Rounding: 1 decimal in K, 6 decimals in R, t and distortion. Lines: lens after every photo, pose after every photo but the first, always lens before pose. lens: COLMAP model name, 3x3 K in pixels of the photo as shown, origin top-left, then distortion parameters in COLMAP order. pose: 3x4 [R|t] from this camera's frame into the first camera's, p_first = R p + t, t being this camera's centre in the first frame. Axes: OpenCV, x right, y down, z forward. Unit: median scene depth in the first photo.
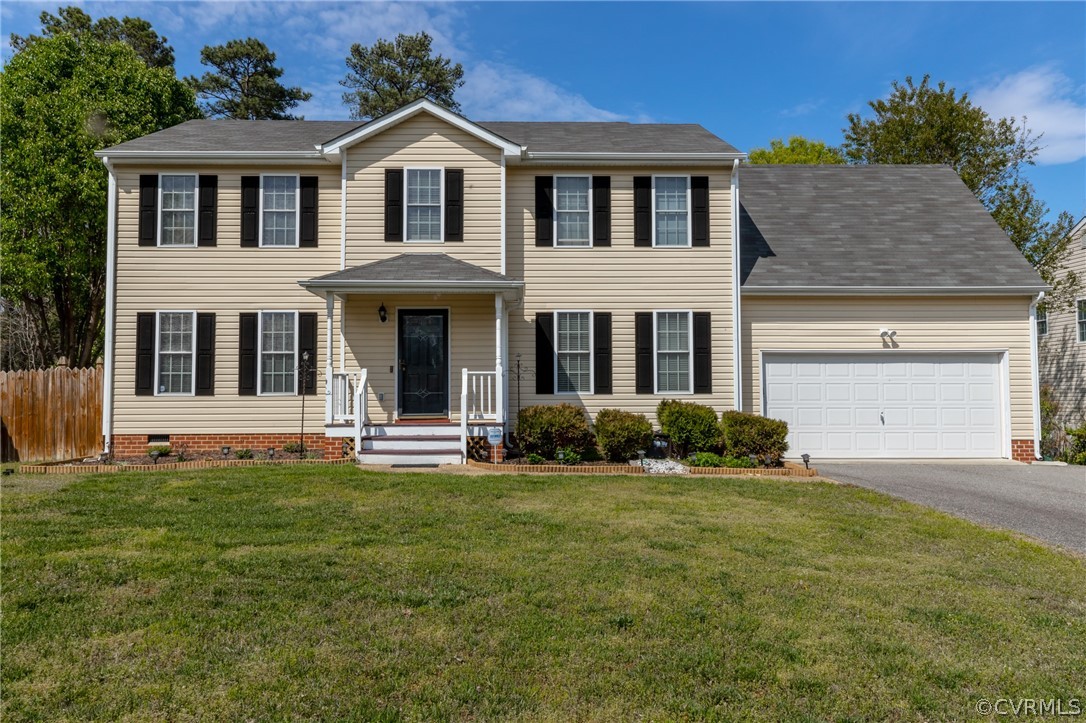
lens RADIAL K [[841.9, 0, 543.0], [0, 841.9, 361.8], [0, 0, 1]] dist [0.035135, 0.009045]
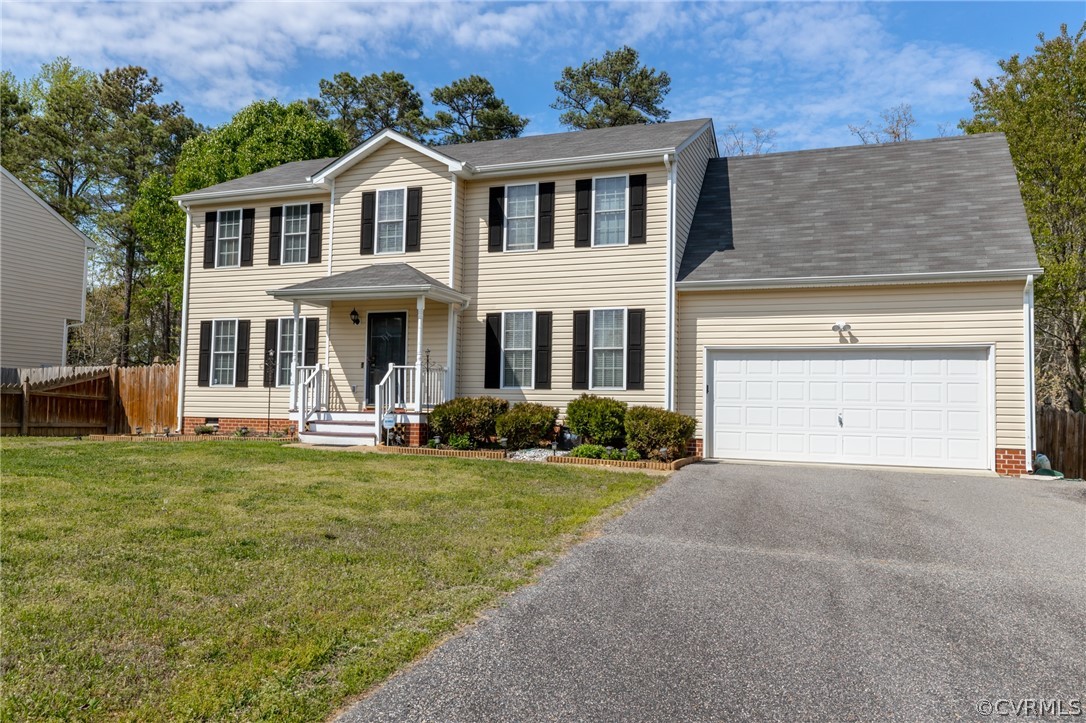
lens RADIAL K [[876.1, 0, 543.0], [0, 876.1, 361.2], [0, 0, 1]] dist [0.039284, 0.005490]
pose [[0.917531, -0.002573, -0.397655, 0.503038], [-0.005261, 0.999813, -0.018610, 0.023318], [0.397628, 0.019167, 0.917346, -0.002174]]
